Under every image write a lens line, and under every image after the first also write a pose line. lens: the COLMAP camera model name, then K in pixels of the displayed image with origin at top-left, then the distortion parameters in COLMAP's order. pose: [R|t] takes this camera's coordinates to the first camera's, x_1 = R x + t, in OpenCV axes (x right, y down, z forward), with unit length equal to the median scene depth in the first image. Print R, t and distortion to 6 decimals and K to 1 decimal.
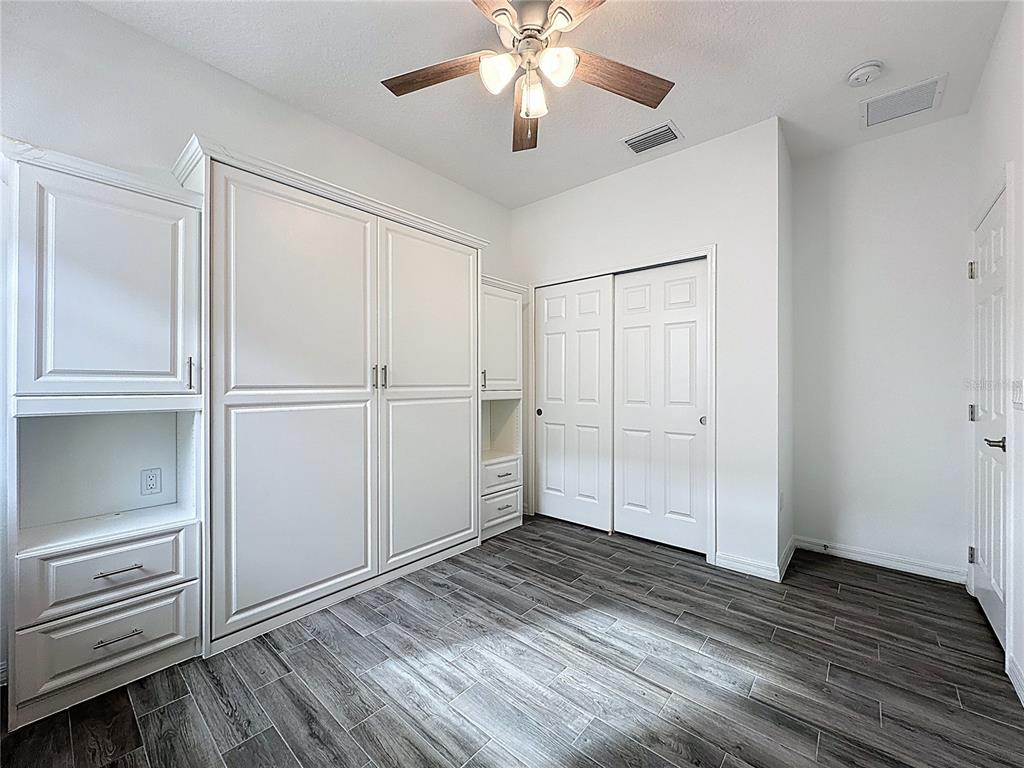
lens RADIAL K [[414.9, 0, 510.9], [0, 414.9, 387.1], [0, 0, 1]] dist [-0.002123, -0.000184]
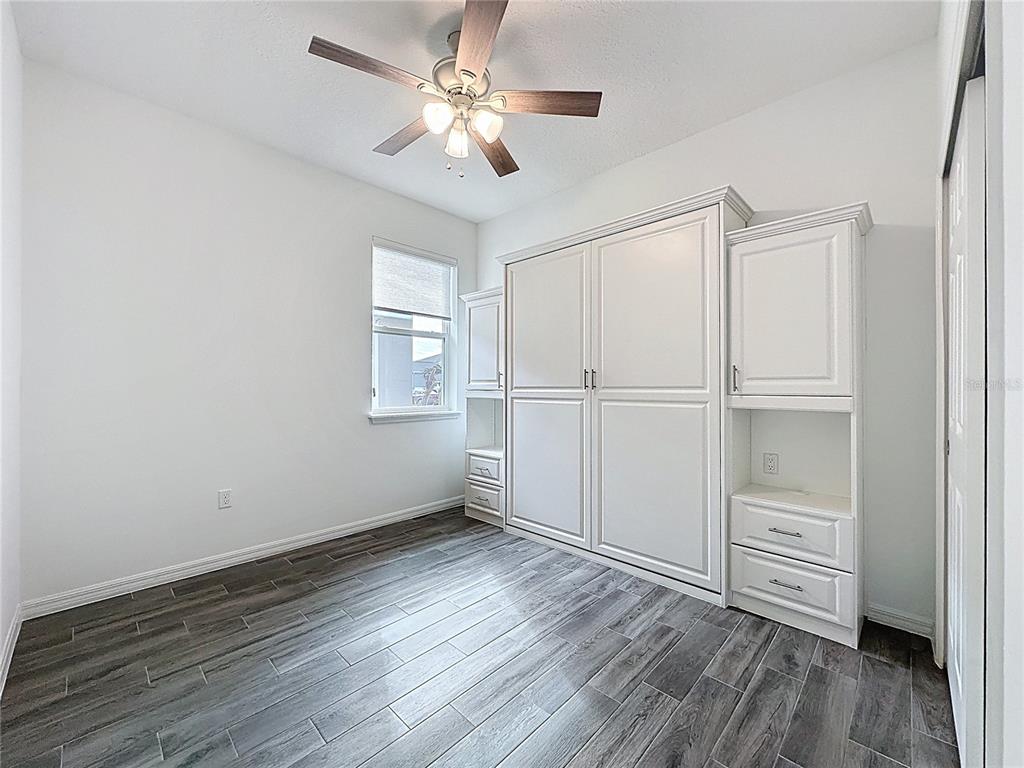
lens RADIAL K [[414.9, 0, 510.9], [0, 414.9, 387.1], [0, 0, 1]] dist [-0.002123, -0.000184]
pose [[-0.062457, 0.001714, -0.998046, 0.852416], [-0.008123, 0.999965, 0.002225, -0.003775], [0.998015, 0.008247, -0.062441, 0.851443]]
